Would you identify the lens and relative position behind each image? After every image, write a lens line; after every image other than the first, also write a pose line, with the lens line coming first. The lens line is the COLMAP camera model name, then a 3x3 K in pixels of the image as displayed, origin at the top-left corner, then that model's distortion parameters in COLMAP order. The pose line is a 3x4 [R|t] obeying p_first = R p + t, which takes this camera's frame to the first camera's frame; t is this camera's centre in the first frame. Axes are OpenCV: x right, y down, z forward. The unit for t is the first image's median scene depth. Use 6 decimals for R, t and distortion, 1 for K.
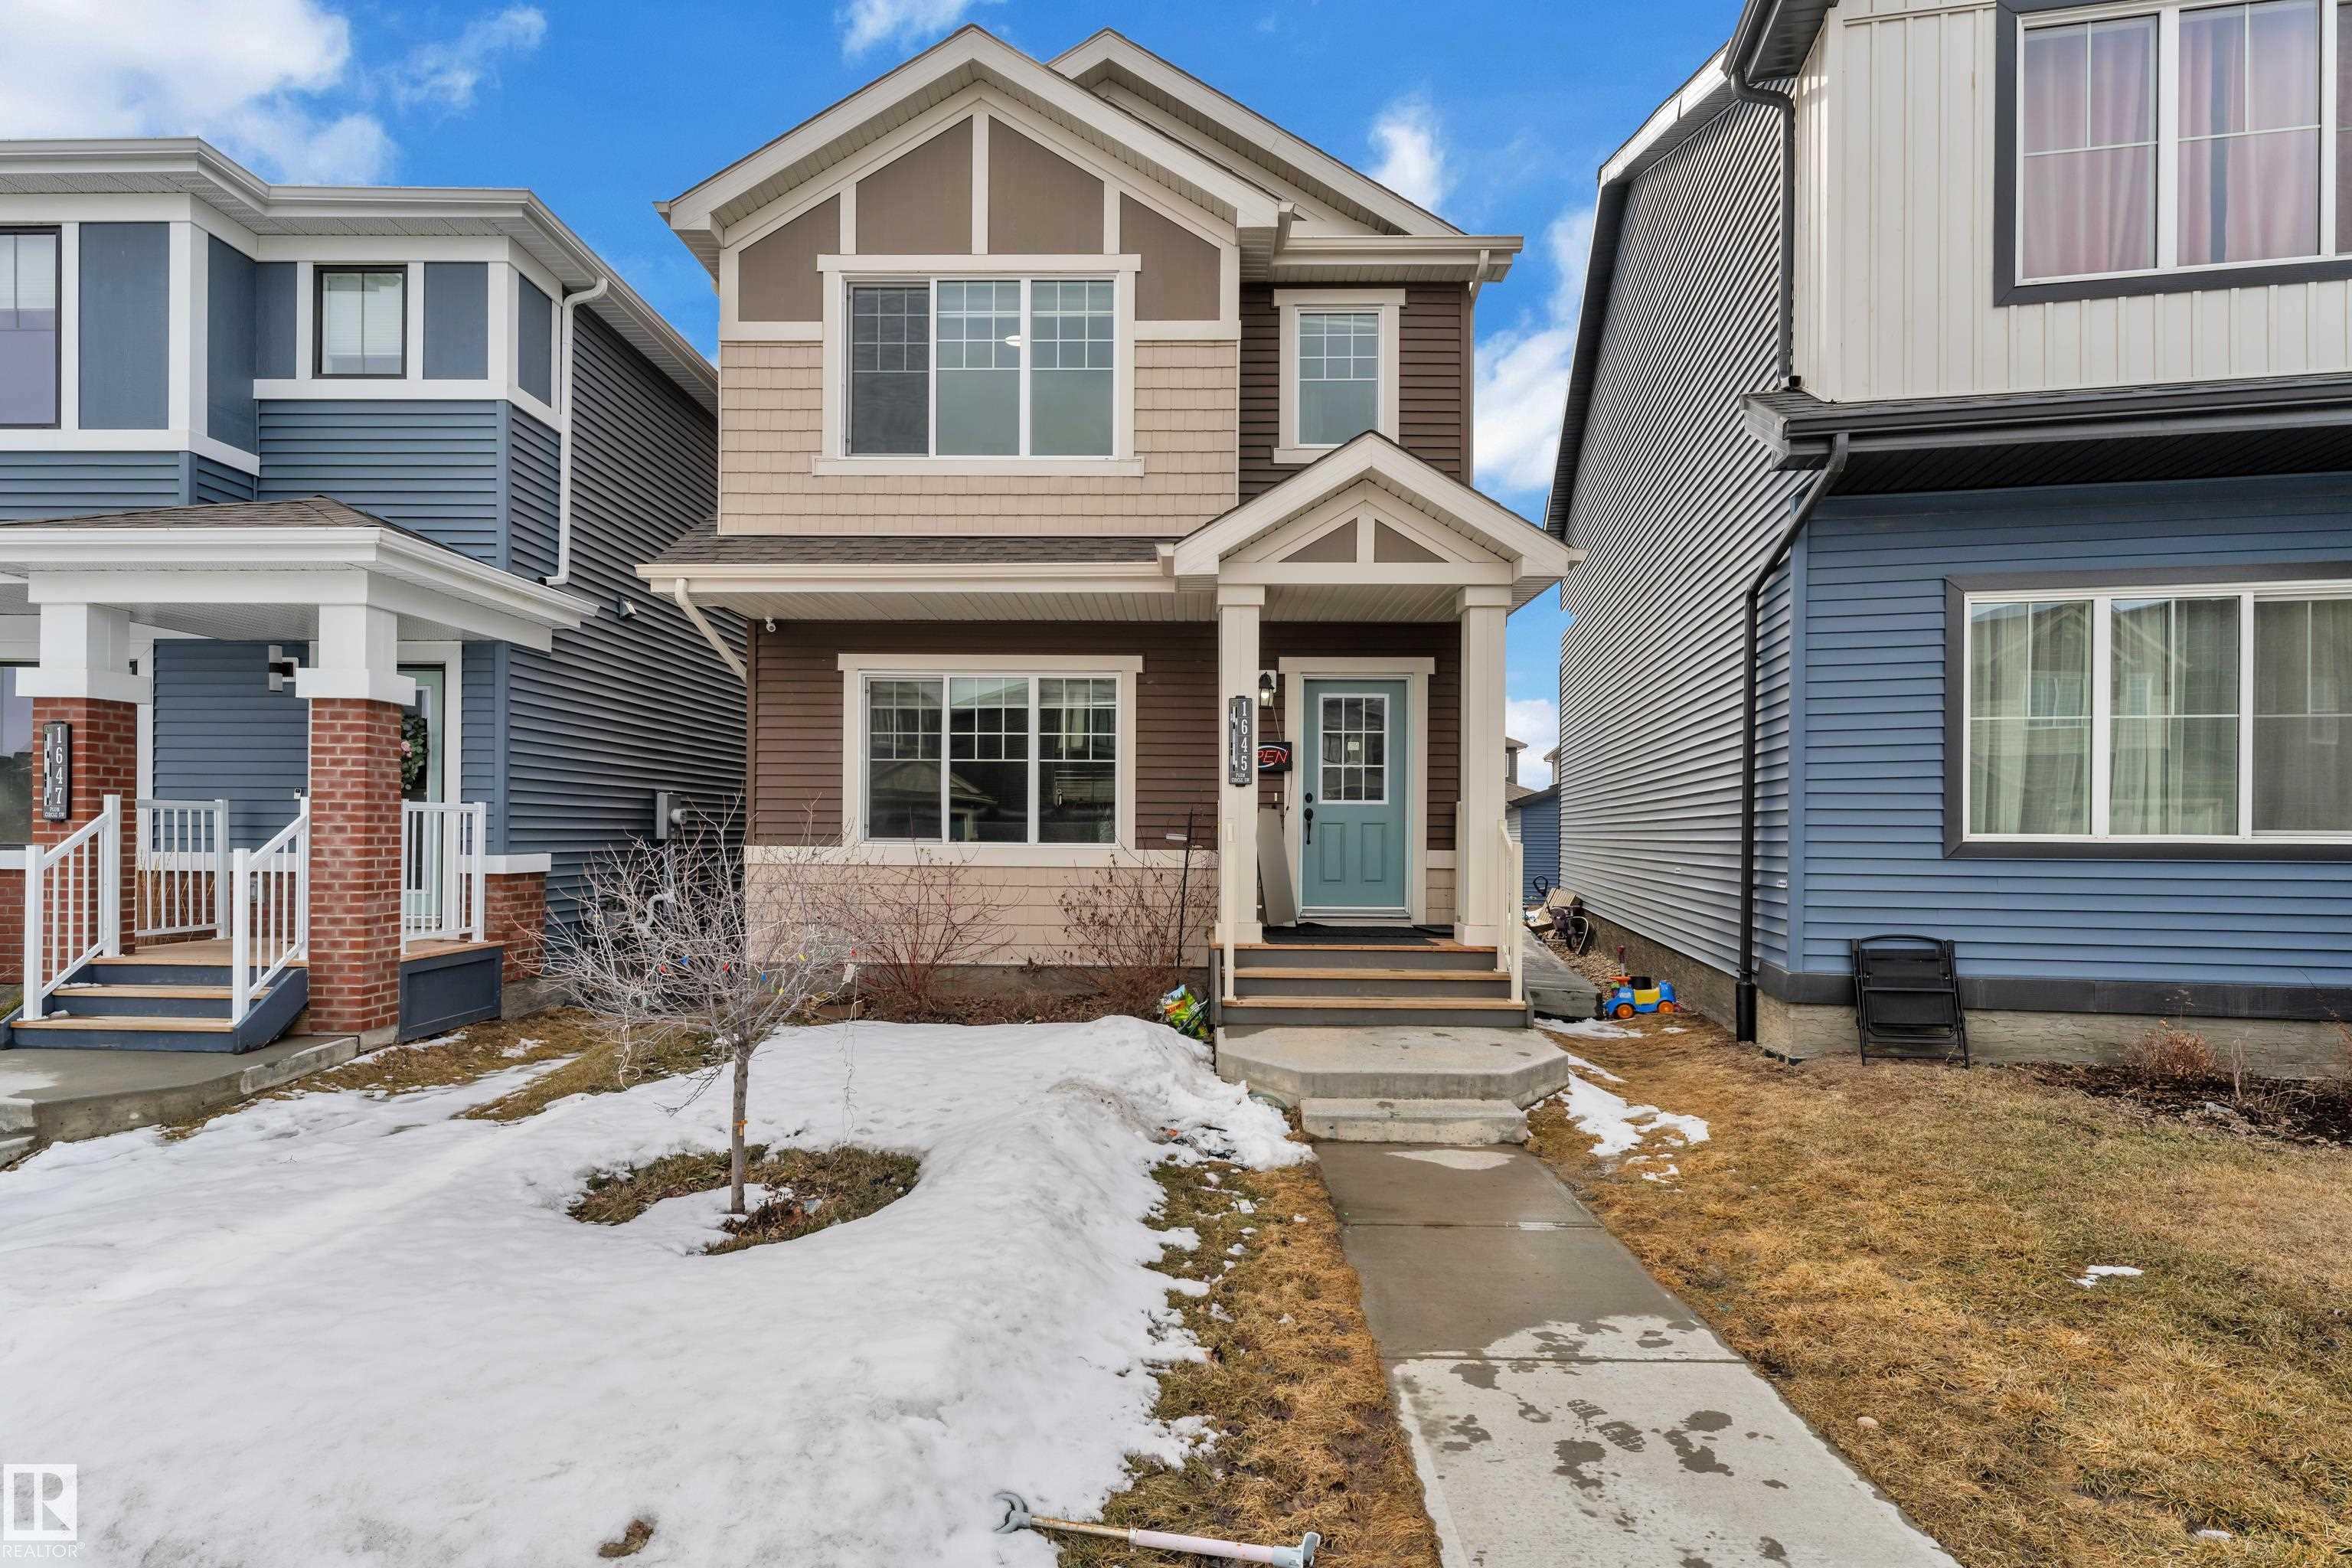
lens RADIAL K [[1145.4, 0, 1171.6], [0, 1145.4, 822.9], [0, 0, 1]] dist [0.001294, 0.000026]
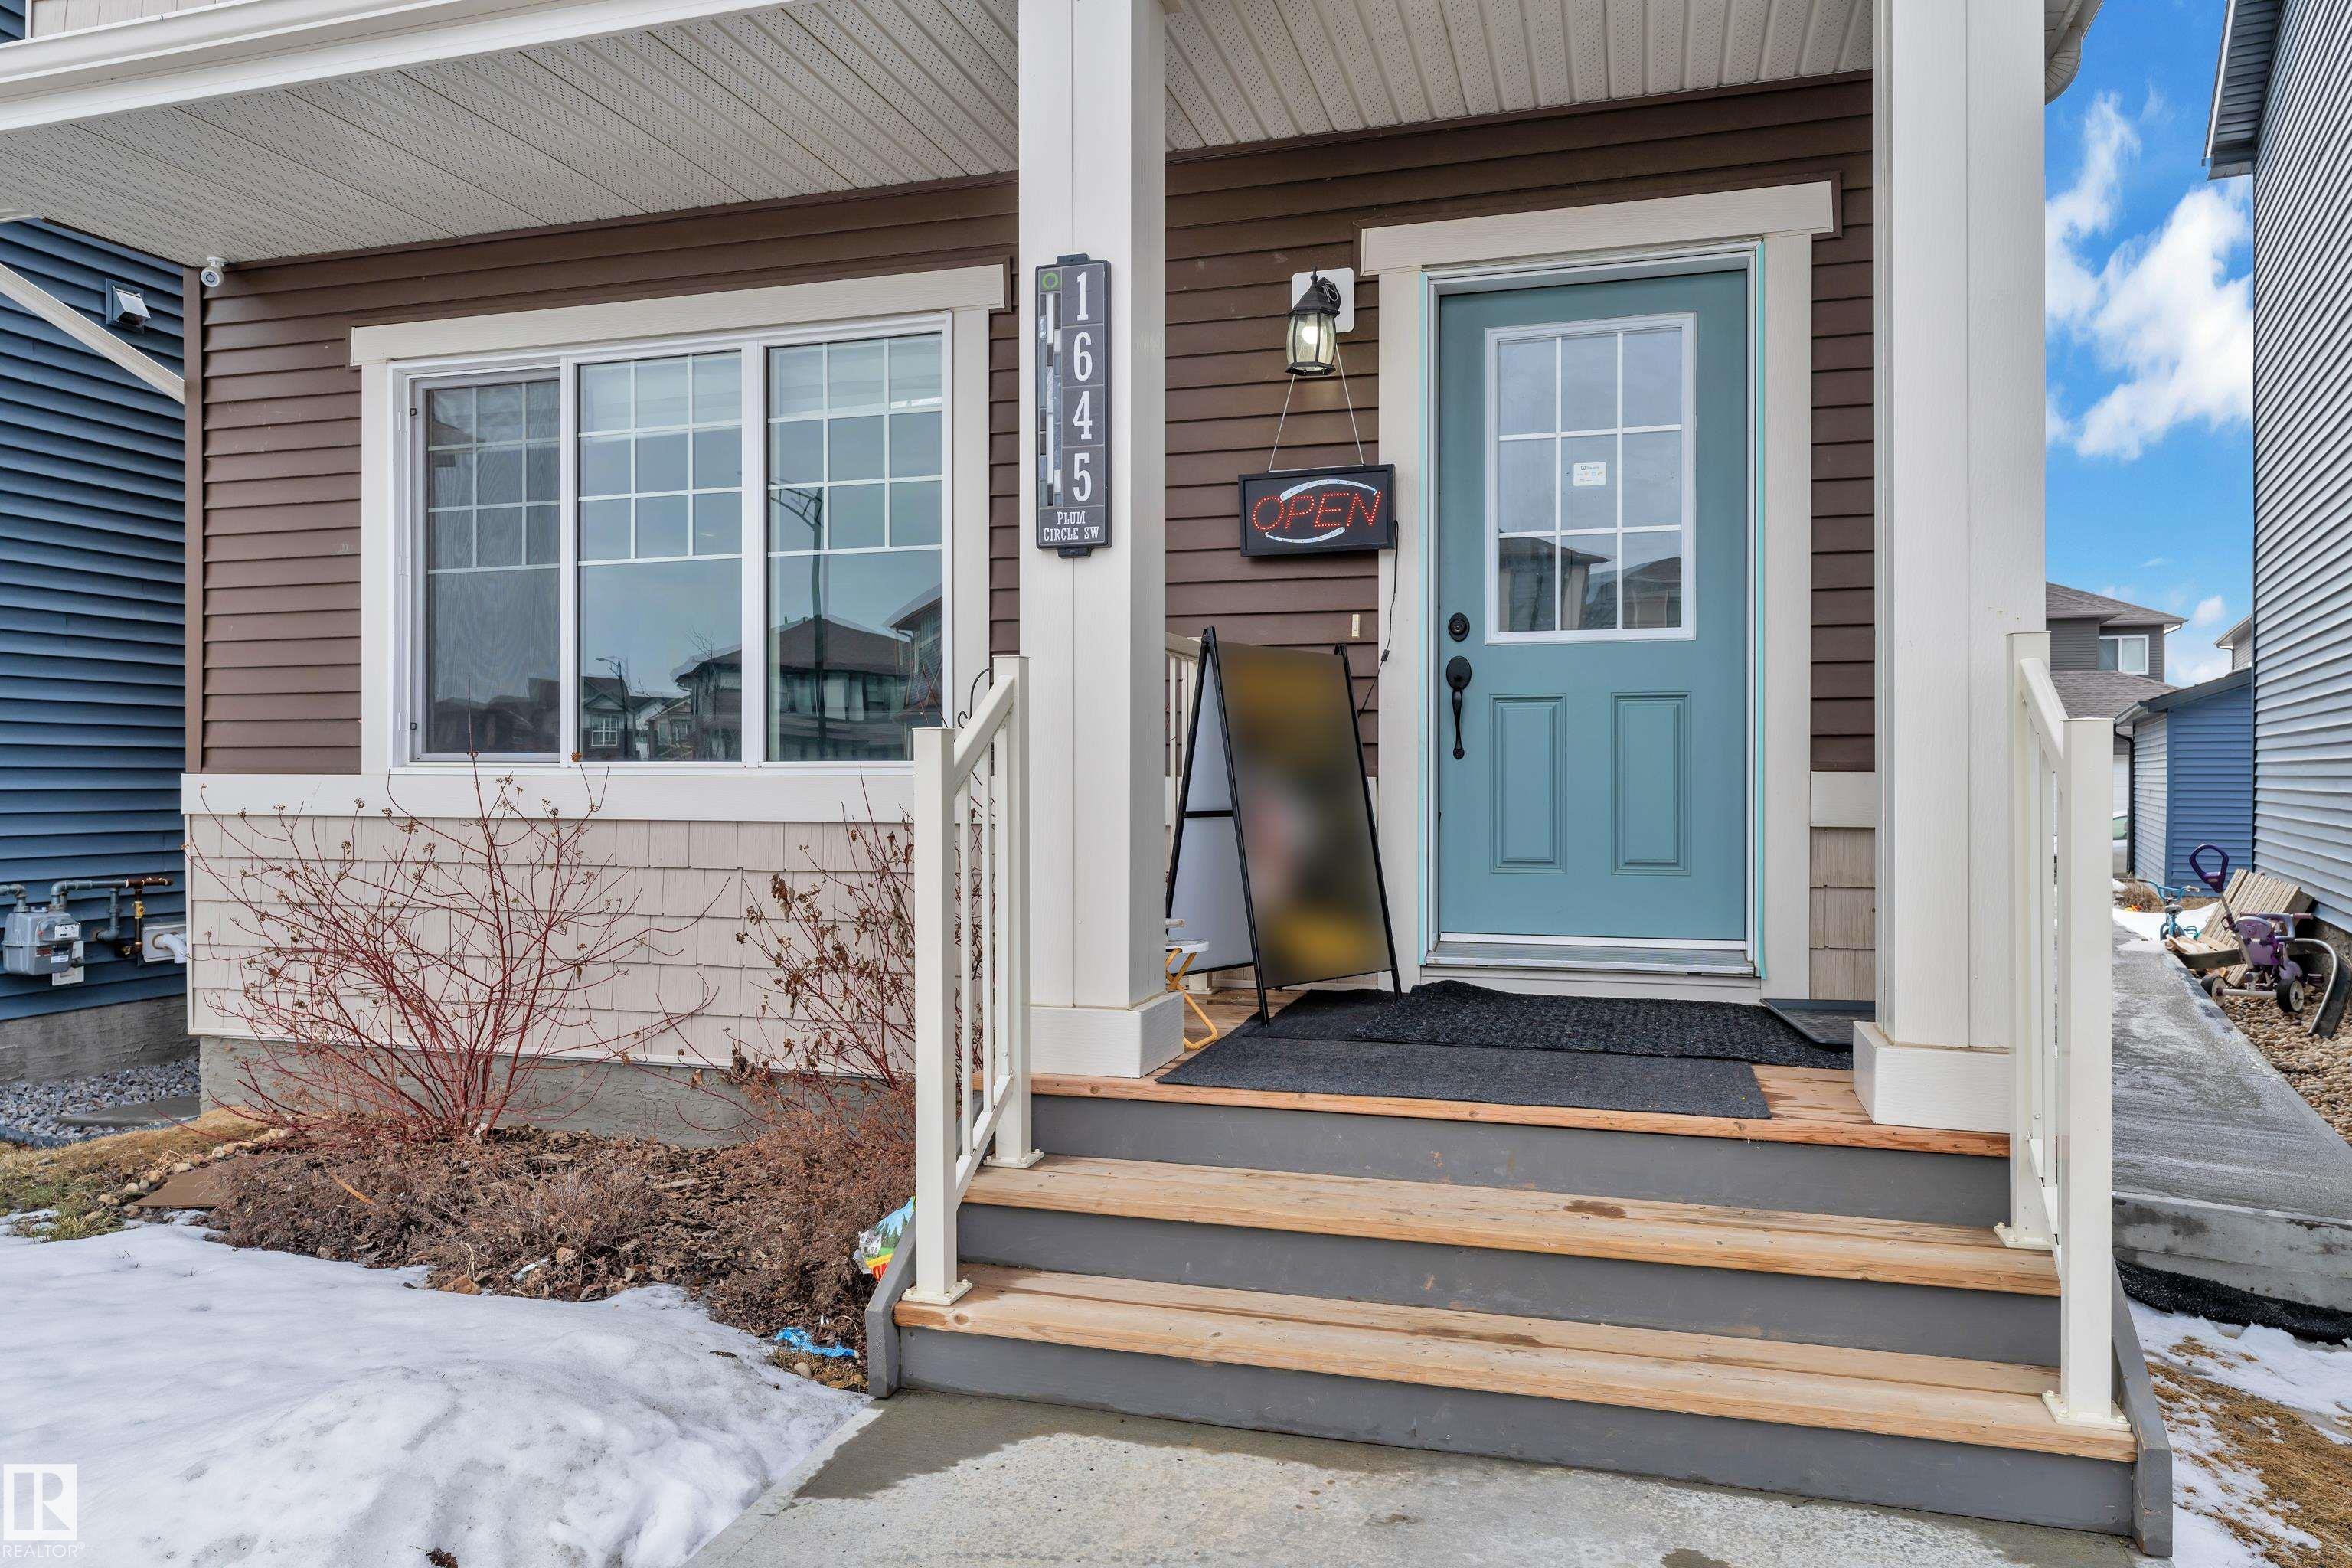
lens RADIAL K [[1562.0, 0, 1176.0], [0, 1562.0, 784.0], [0, 0, 1]] dist [-0.003508, -0.000818]
pose [[0.962677, -0.006337, -0.270578, 0.167309], [0.009556, 0.999898, 0.010580, 0.020681], [0.270484, -0.012771, 0.962640, 0.516858]]
